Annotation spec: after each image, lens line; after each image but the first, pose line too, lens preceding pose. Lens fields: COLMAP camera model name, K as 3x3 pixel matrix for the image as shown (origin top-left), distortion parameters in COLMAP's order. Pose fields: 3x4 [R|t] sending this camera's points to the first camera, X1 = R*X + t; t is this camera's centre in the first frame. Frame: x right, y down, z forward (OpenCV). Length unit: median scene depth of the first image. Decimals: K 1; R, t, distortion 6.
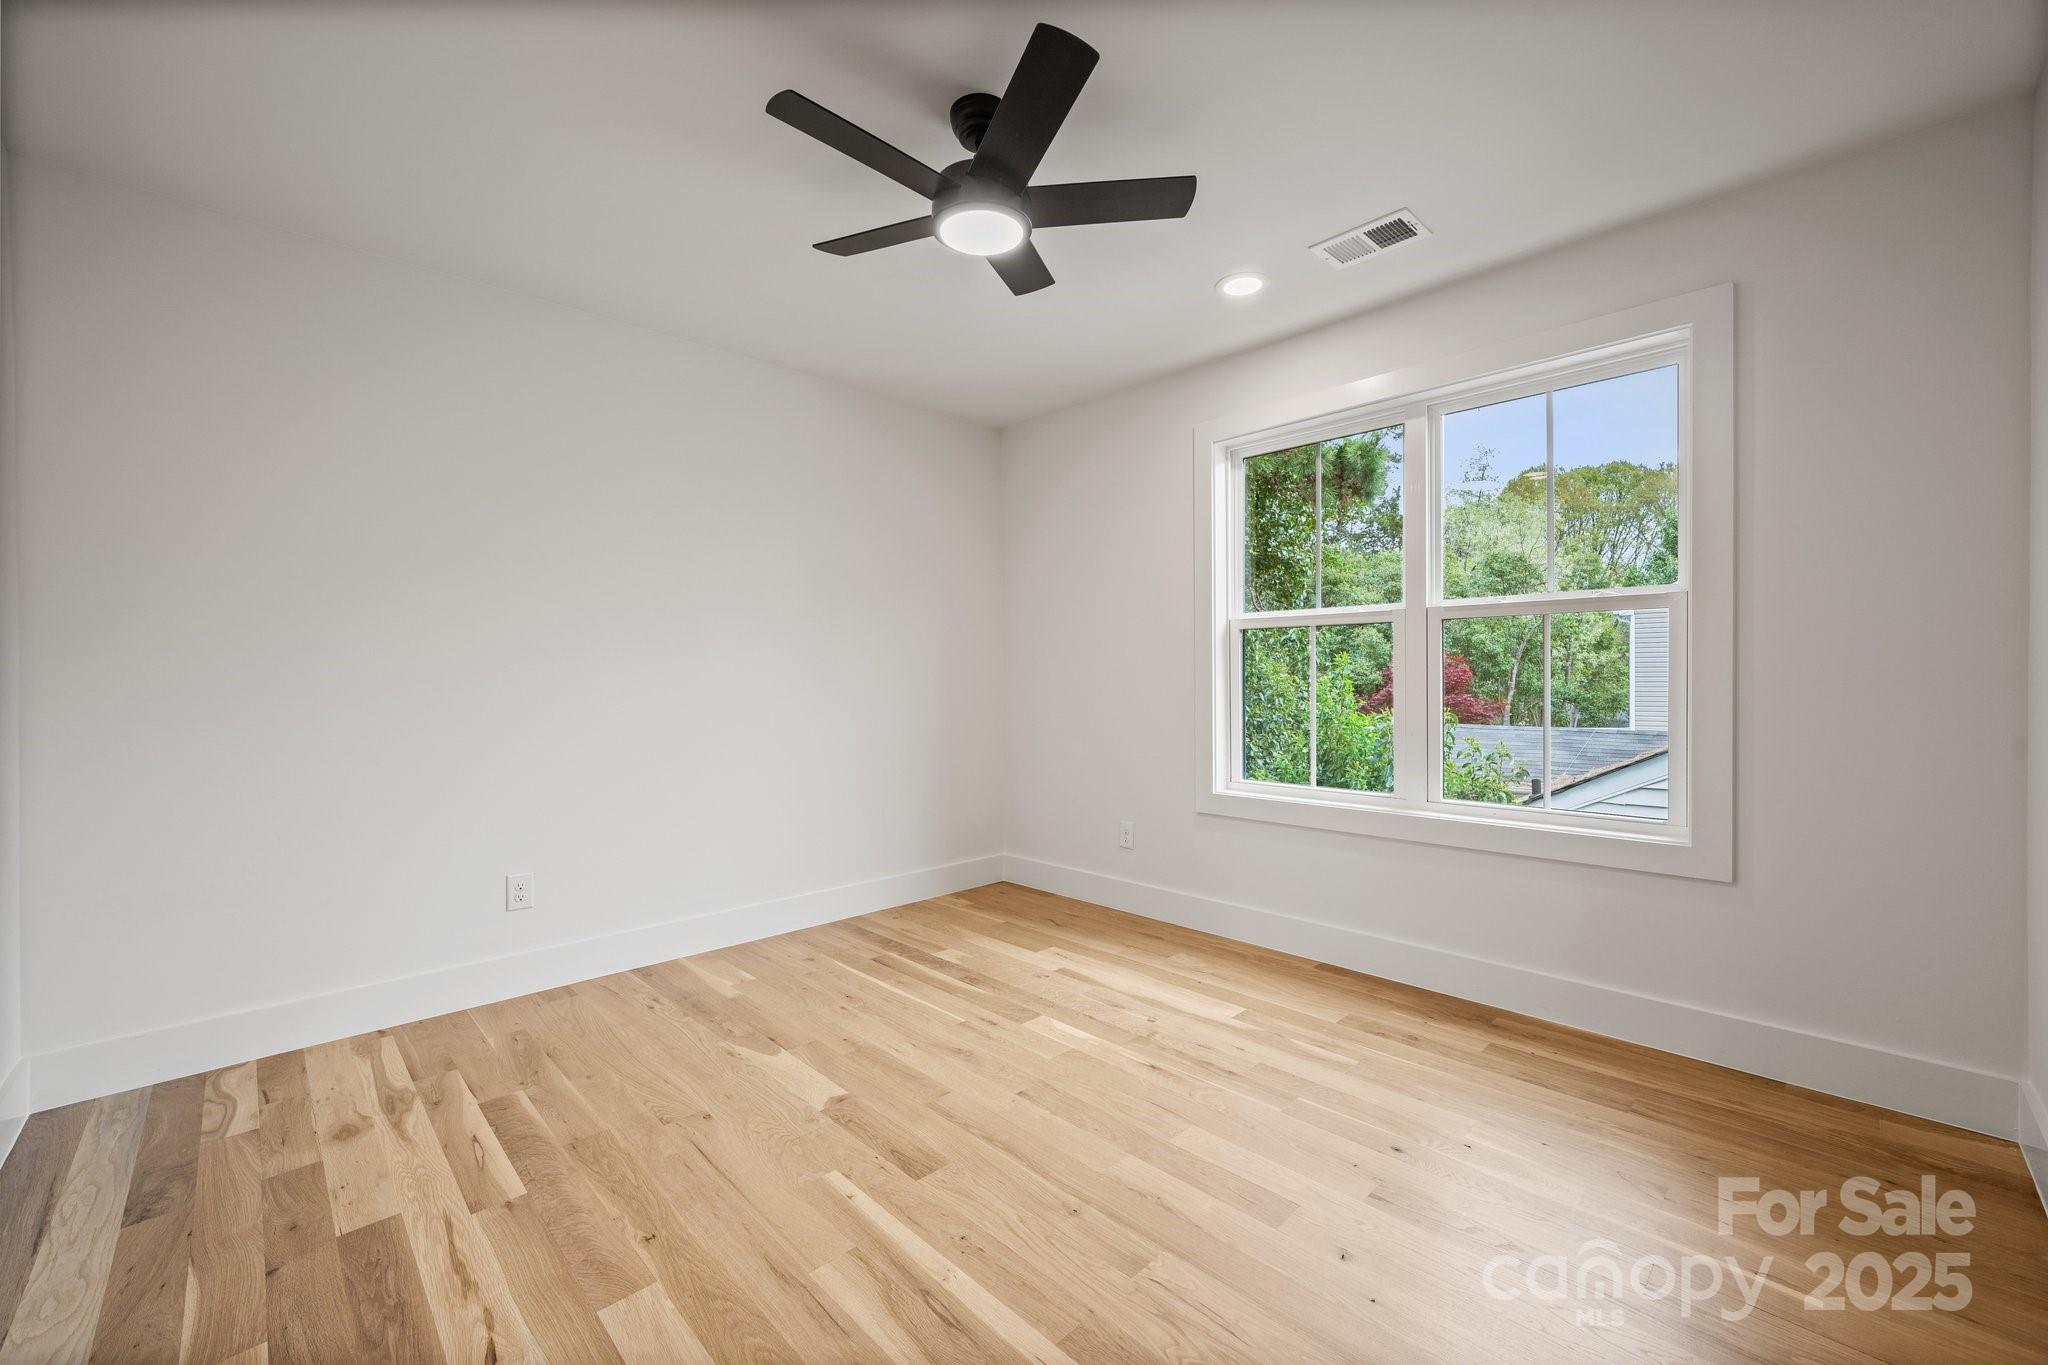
lens RADIAL K [[820.4, 0, 1041.2], [0, 820.4, 684.1], [0, 0, 1]] dist [0.001537, 0.000691]
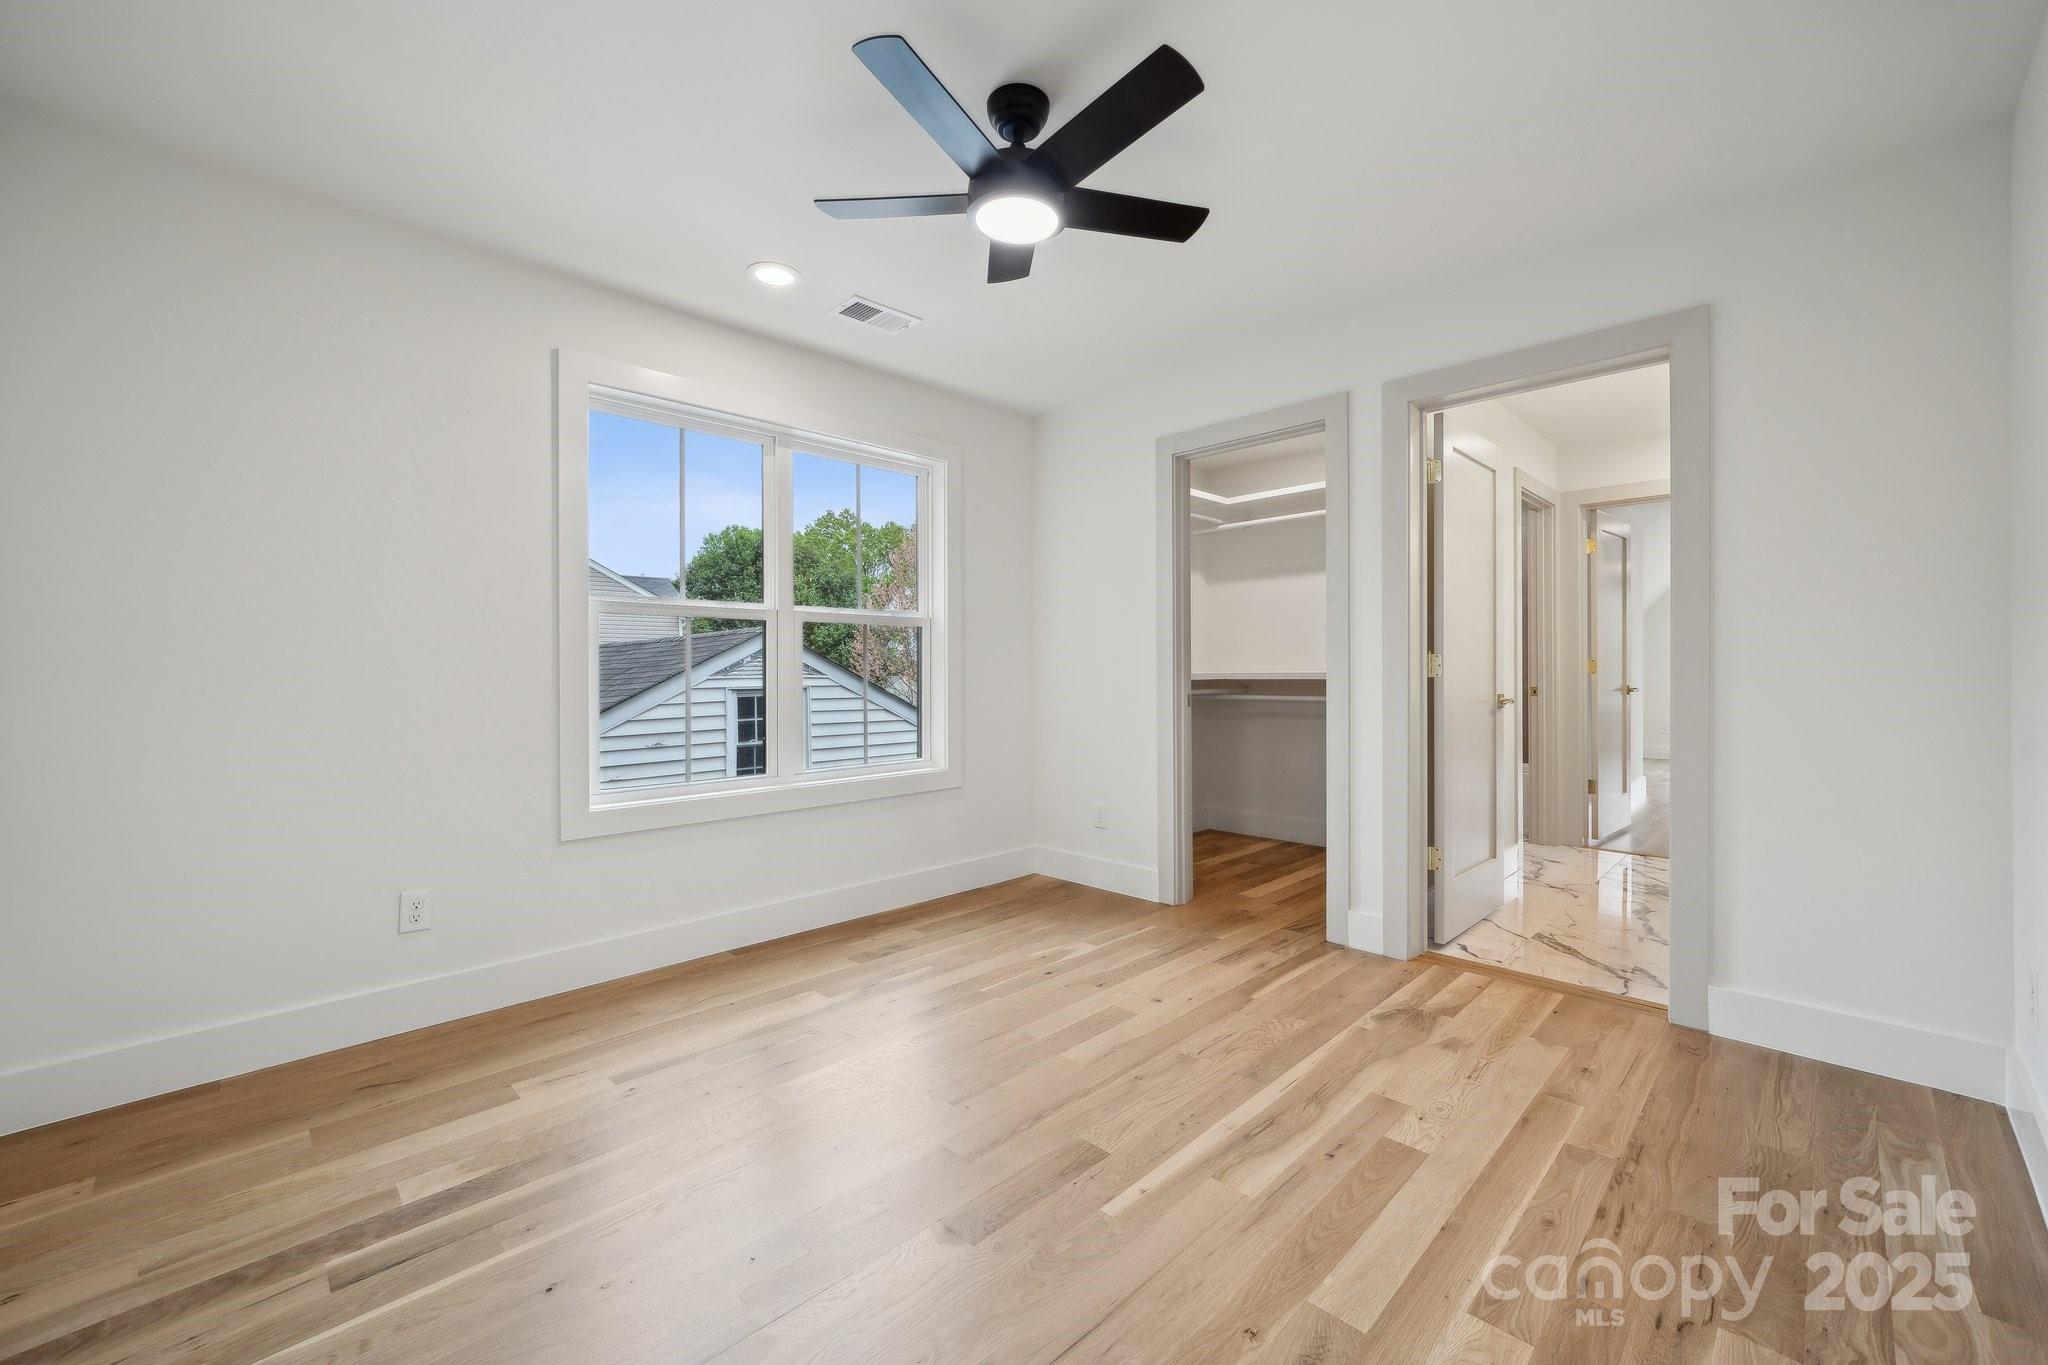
lens RADIAL K [[820.4, 0, 1020.6], [0, 820.4, 676.4], [0, 0, 1]] dist [0.001537, 0.000691]
pose [[-0.007635, -0.000332, 0.999971, -0.879937], [0.008750, 0.999962, 0.000399, 0.001326], [-0.999933, 0.008753, -0.007632, 0.828855]]
